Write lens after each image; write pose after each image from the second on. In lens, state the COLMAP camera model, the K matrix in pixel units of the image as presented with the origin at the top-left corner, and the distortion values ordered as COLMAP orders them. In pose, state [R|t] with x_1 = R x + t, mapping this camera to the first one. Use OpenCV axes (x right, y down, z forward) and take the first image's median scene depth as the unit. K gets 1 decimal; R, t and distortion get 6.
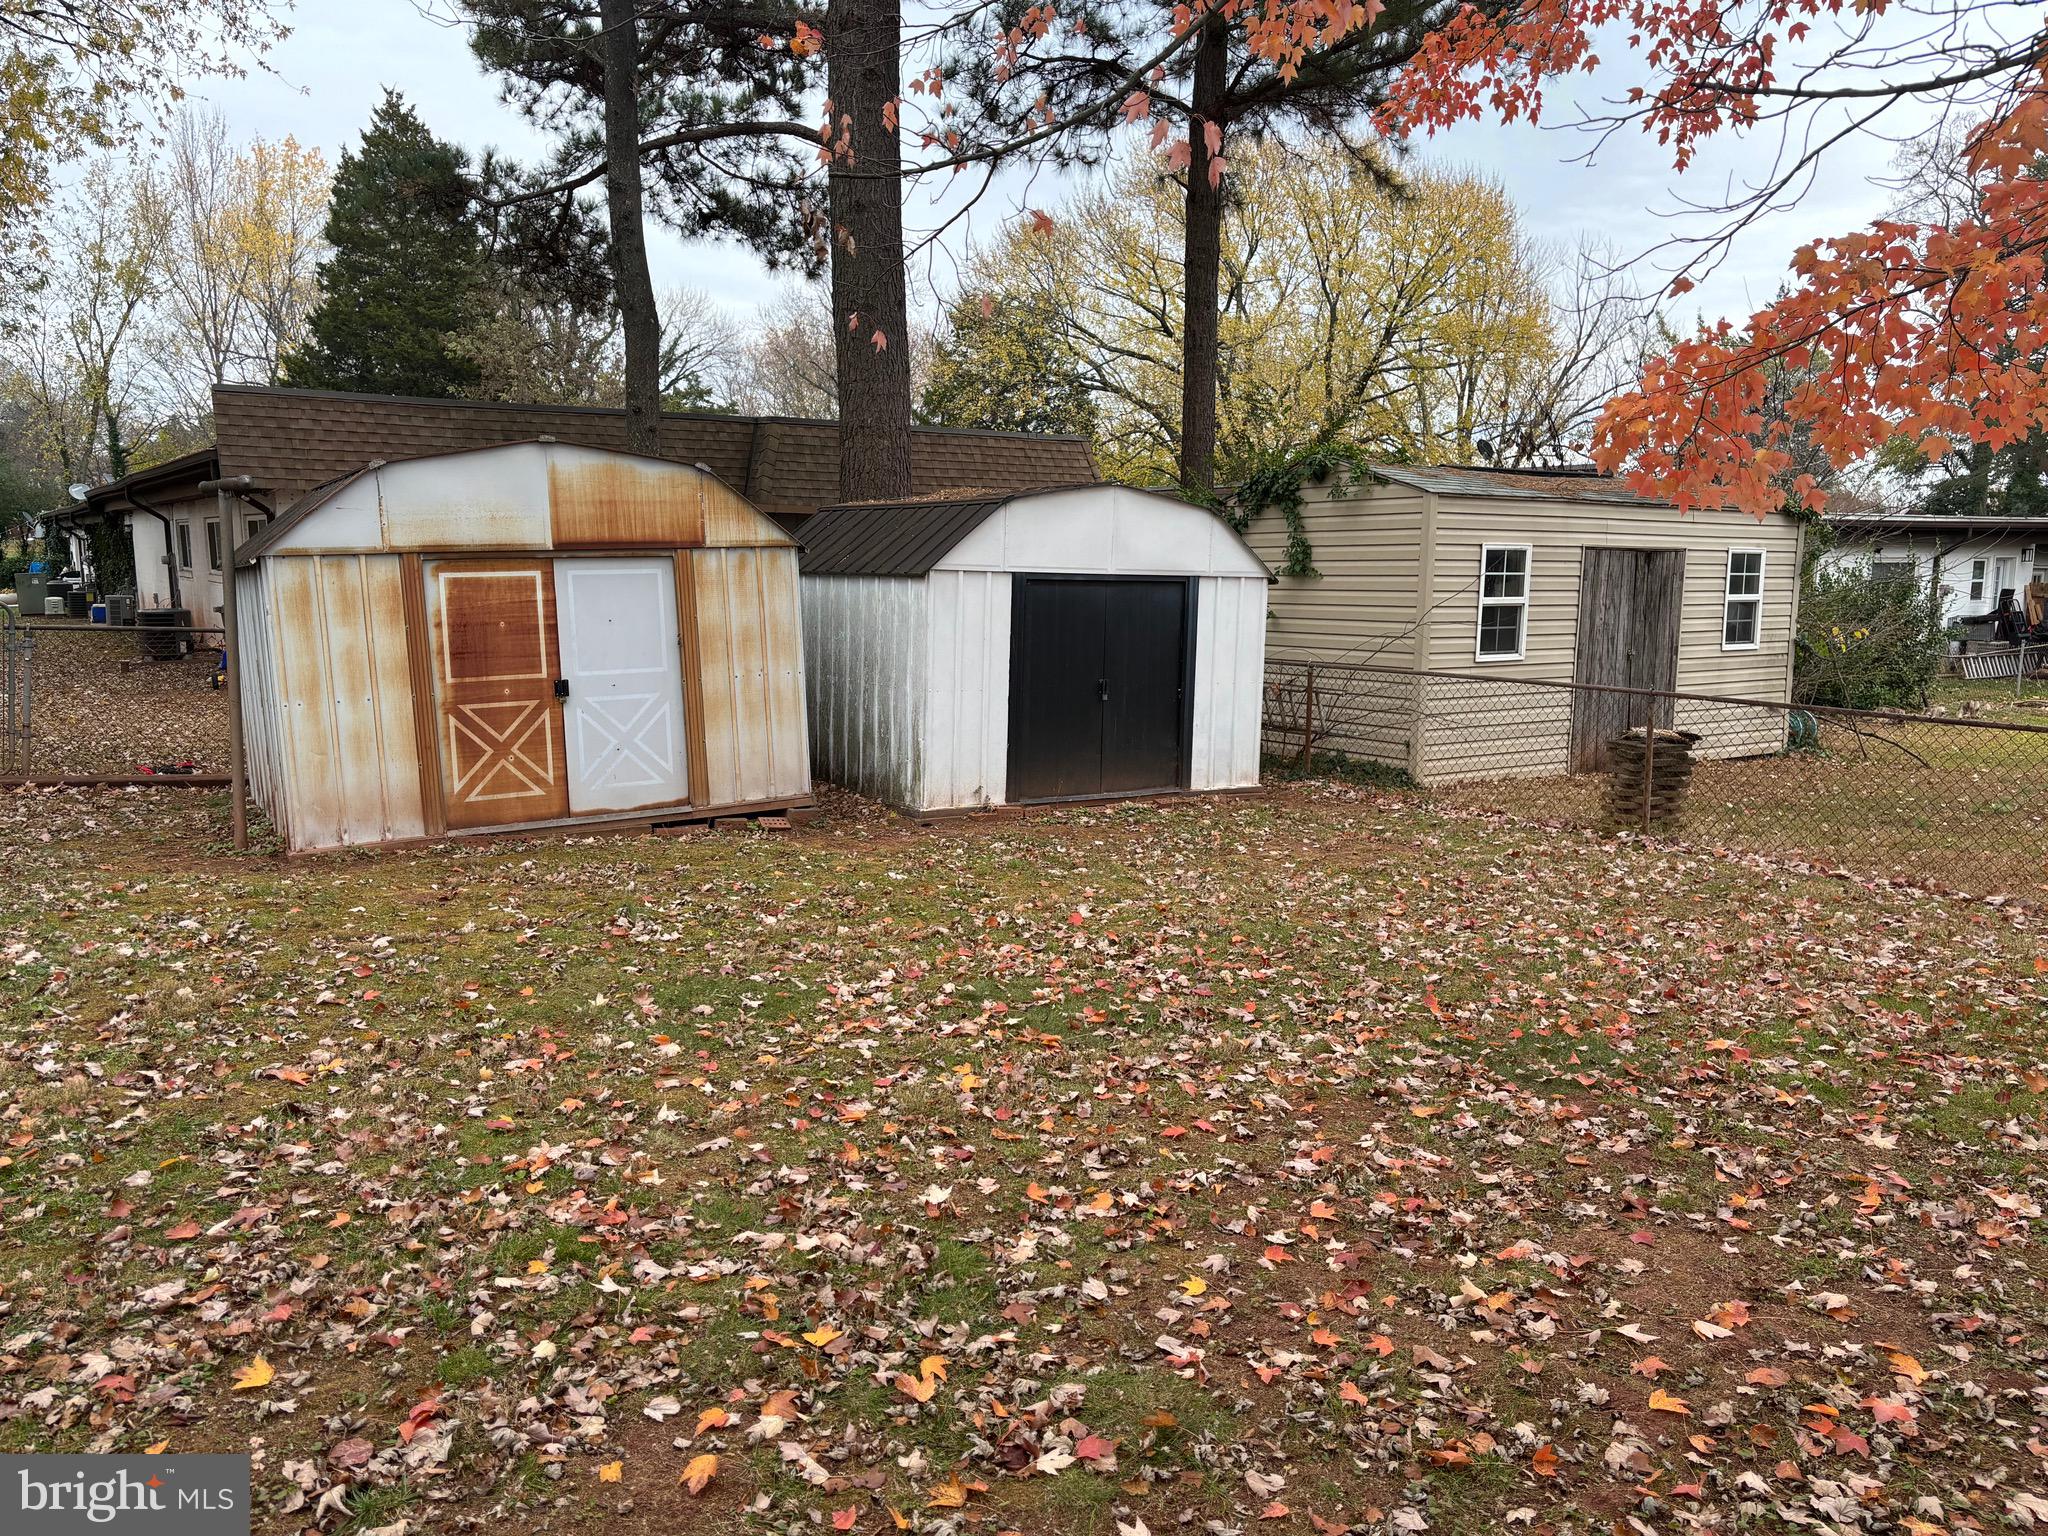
lens RADIAL K [[1518.1, 0, 1024.0], [0, 1518.1, 768.0], [0, 0, 1]] dist [0.046158, -0.076469]
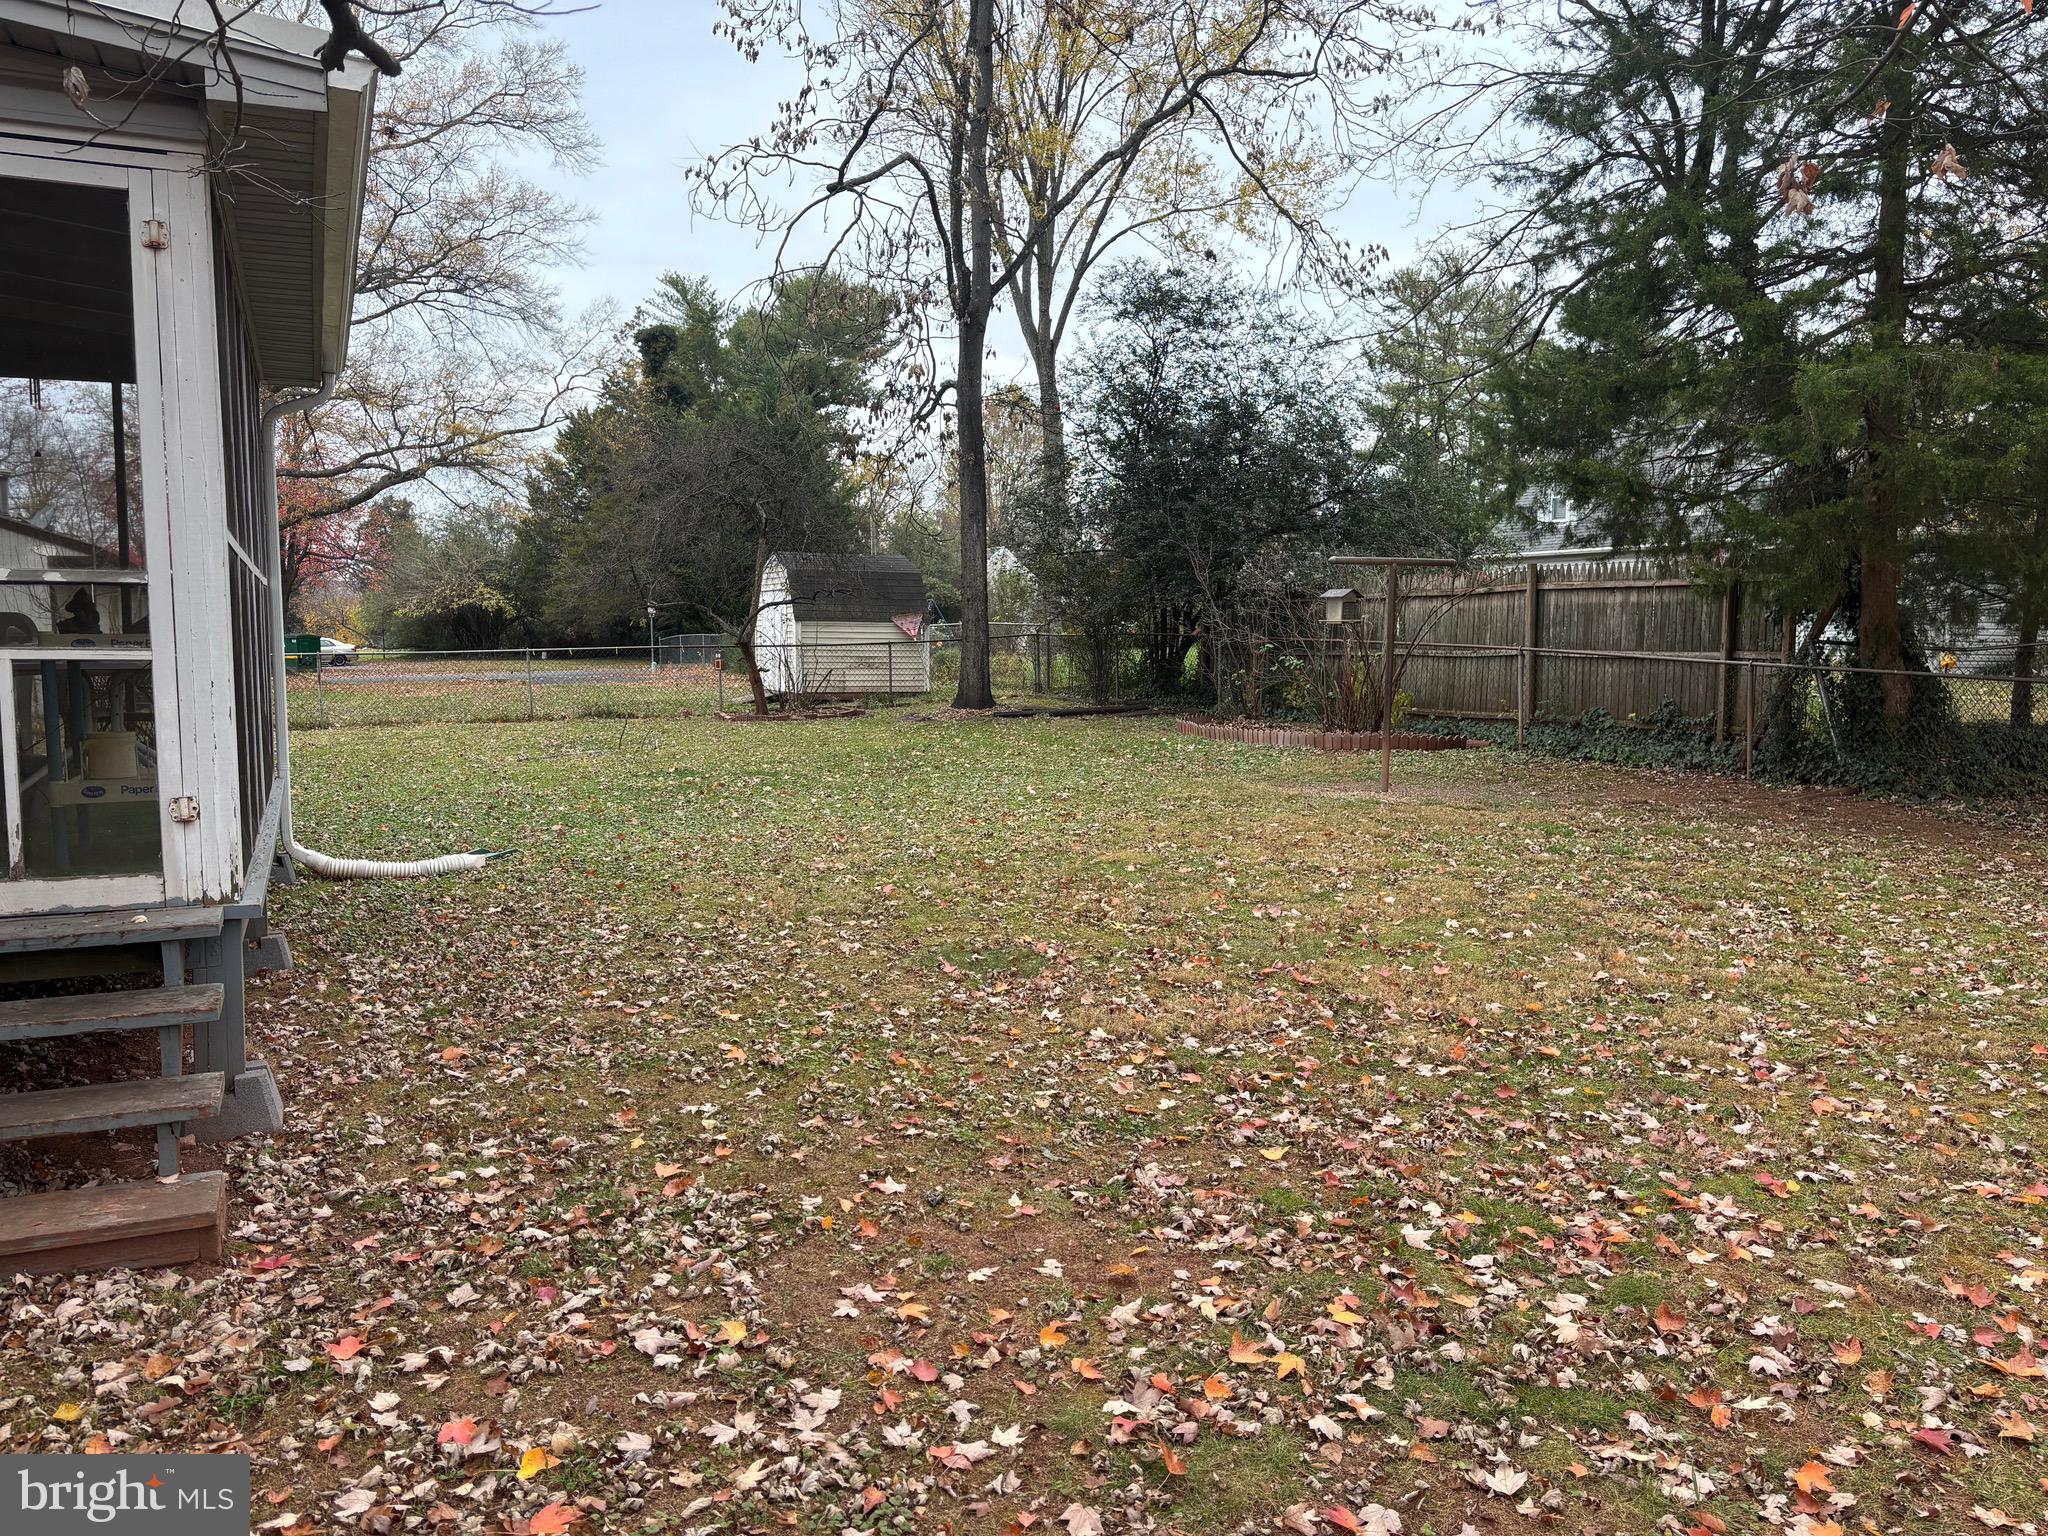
lens RADIAL K [[1518.1, 0, 1024.0], [0, 1518.1, 768.0], [0, 0, 1]] dist [0.046158, -0.076469]
pose [[-0.138993, 0.077416, -0.987263, 0.272895], [-0.143888, 0.984781, 0.097479, -0.020682], [0.979784, 0.155604, -0.125738, 0.260430]]
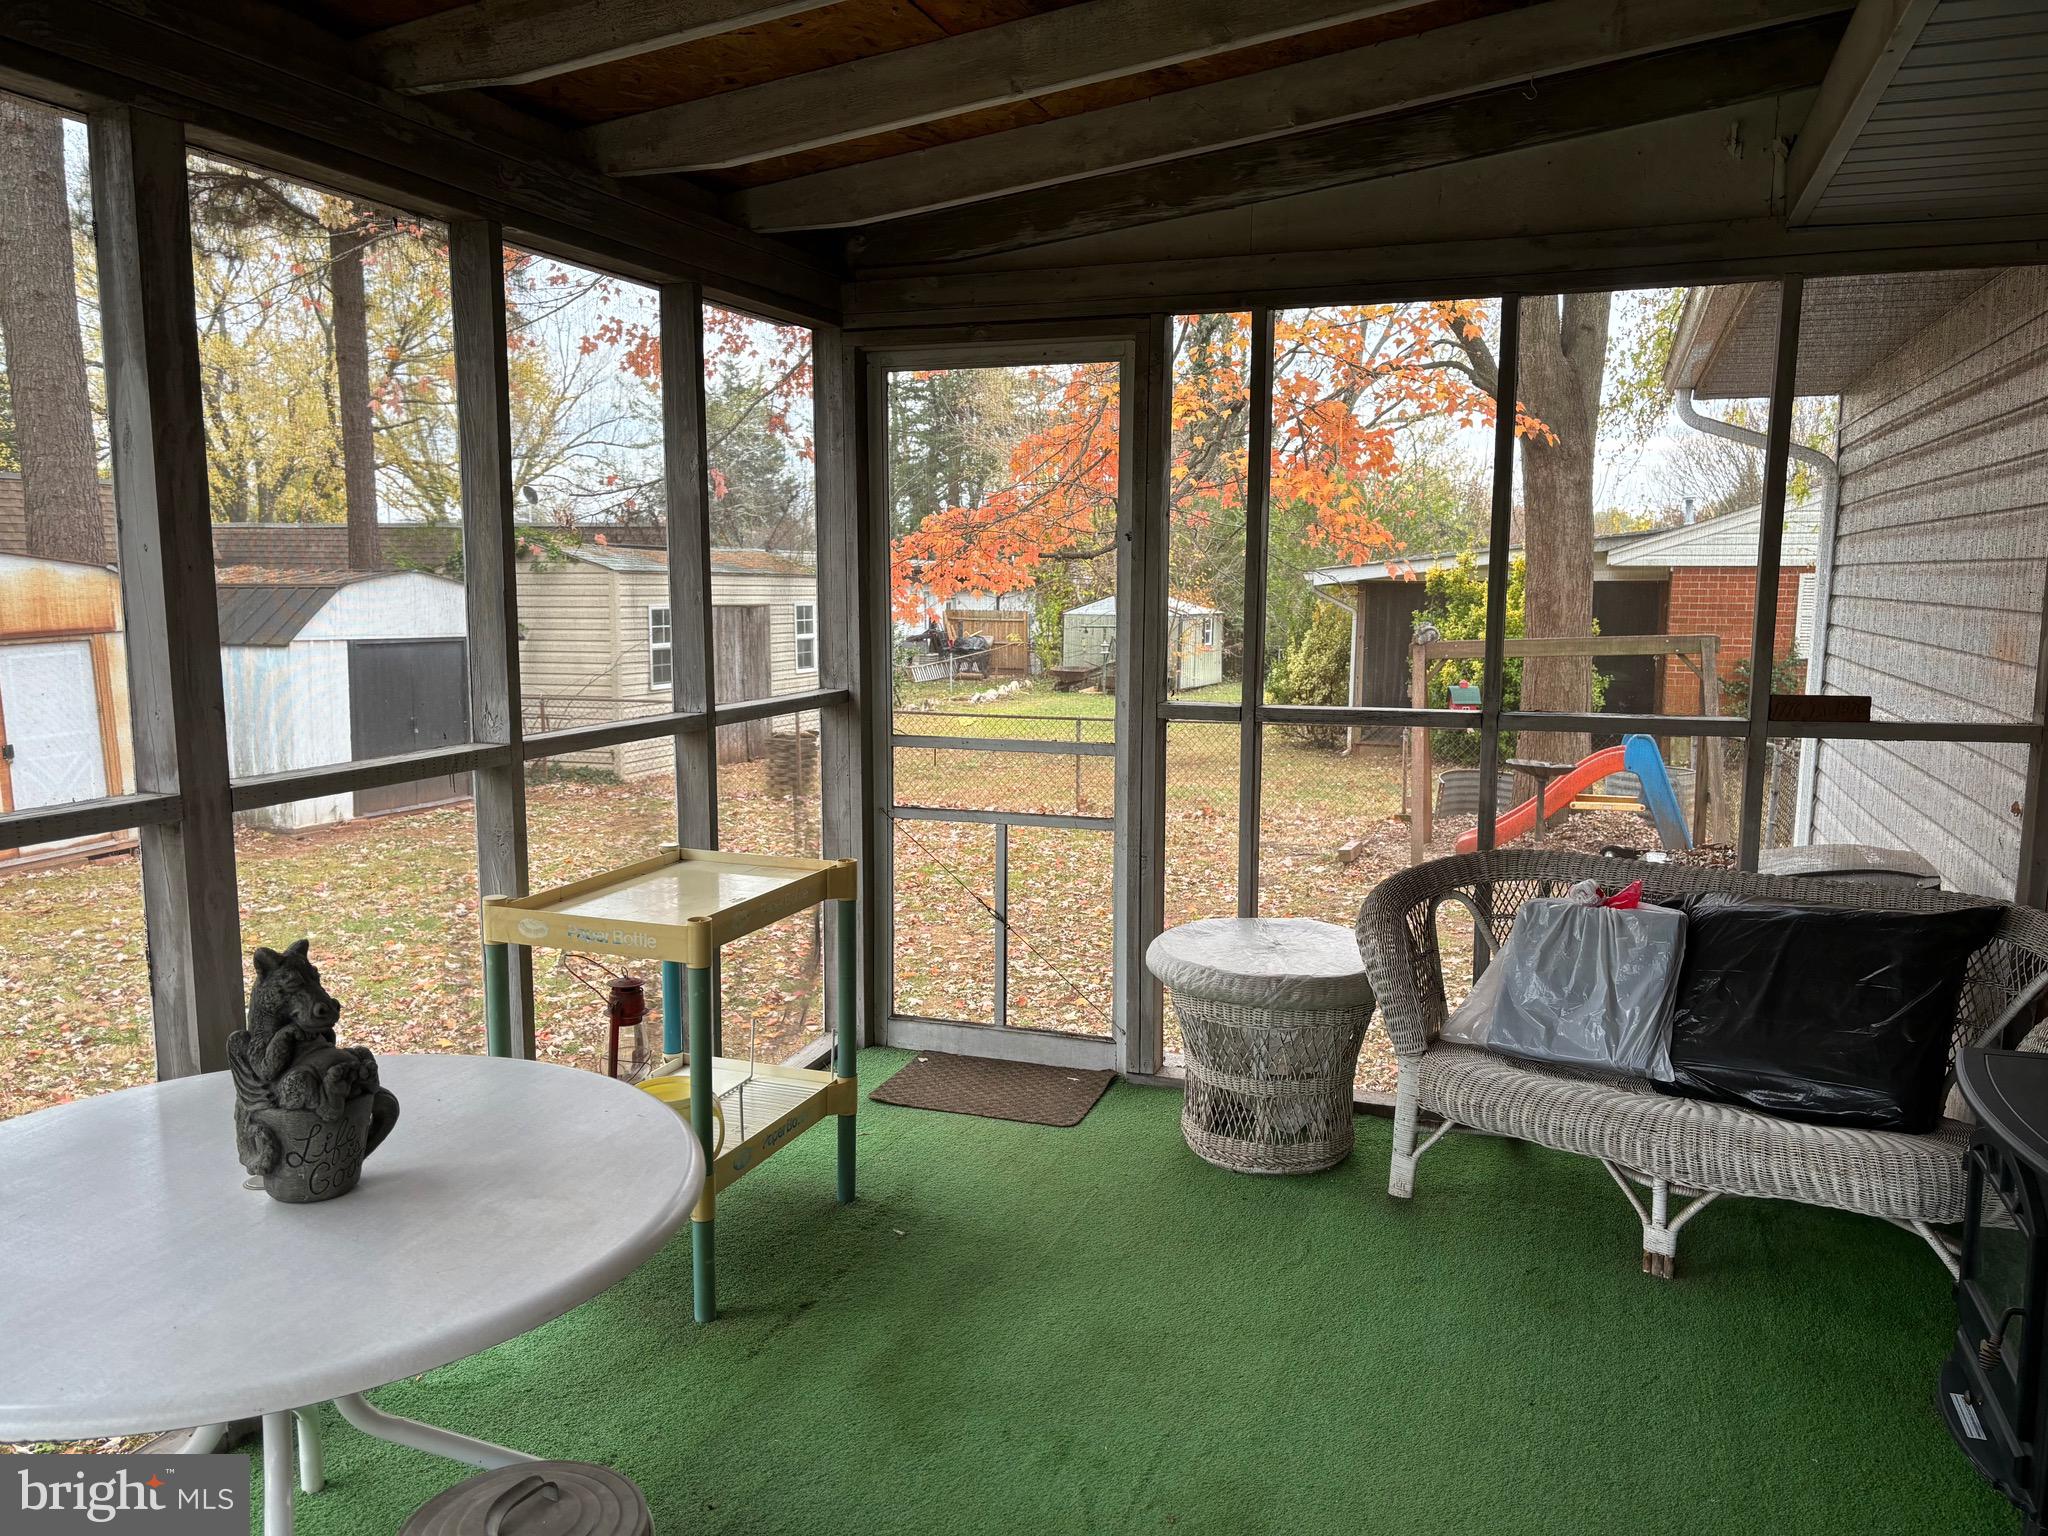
lens RADIAL K [[1518.1, 0, 1024.0], [0, 1518.1, 768.0], [0, 0, 1]] dist [0.046158, -0.076469]
pose [[0.798912, -0.078835, 0.596259, -0.333426], [0.085191, 0.996210, 0.017570, 0.007140], [-0.595384, 0.036759, 0.802600, -0.394089]]
